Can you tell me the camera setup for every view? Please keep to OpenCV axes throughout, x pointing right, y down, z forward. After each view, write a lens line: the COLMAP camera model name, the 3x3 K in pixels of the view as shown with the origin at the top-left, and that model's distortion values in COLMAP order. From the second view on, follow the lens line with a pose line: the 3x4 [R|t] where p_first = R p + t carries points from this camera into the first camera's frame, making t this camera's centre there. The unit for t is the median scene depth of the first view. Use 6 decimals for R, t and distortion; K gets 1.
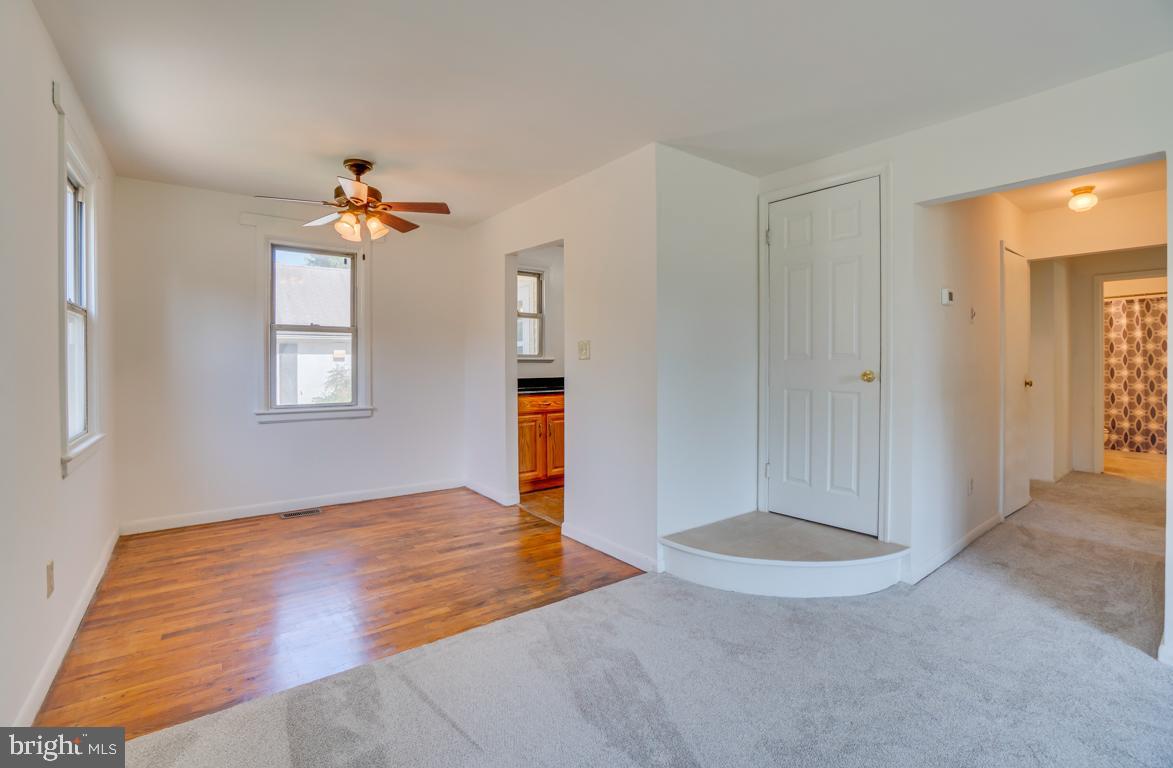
lens RADIAL K [[565.0, 0, 579.2], [0, 565.0, 355.3], [0, 0, 1]] dist [-0.004761, 0.000326]
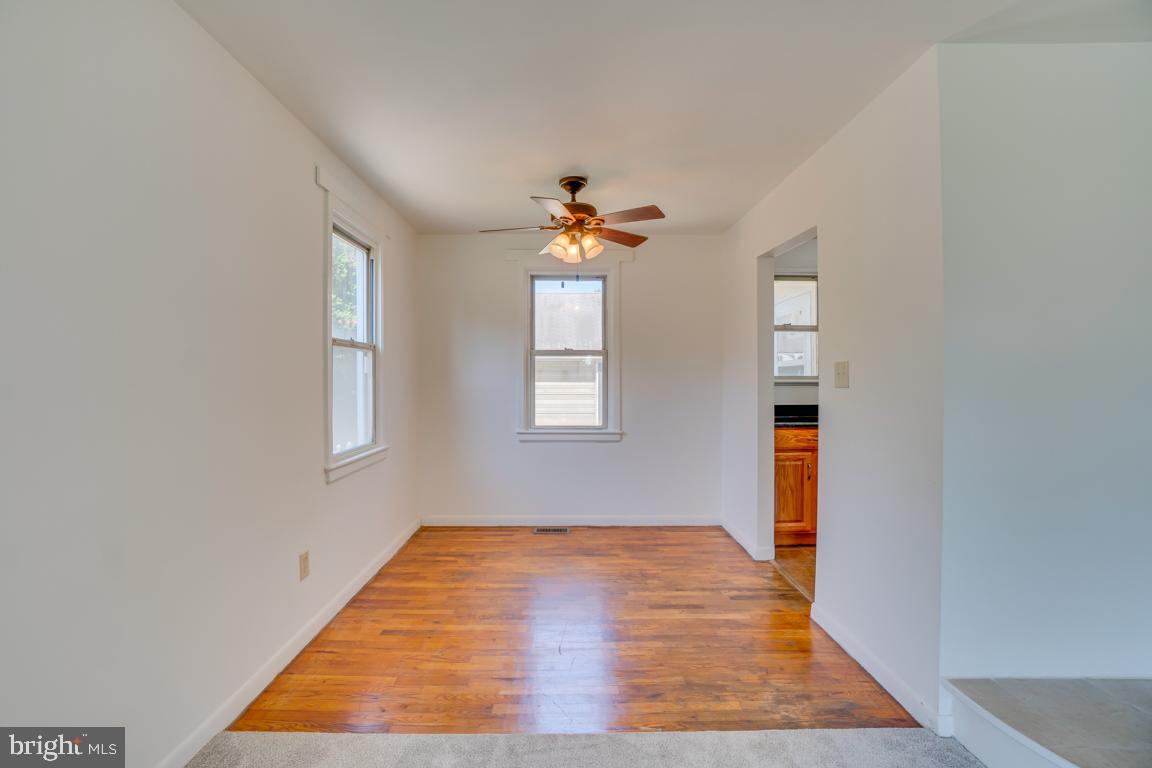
lens RADIAL K [[525.7, 0, 572.0], [0, 525.7, 370.5], [0, 0, 1]] dist [-0.061207, 0.024290]
pose [[0.800663, -0.009019, -0.599048, 0.132099], [0.009624, 0.999951, -0.002192, -0.014794], [0.599038, -0.004010, 0.800710, 0.271793]]
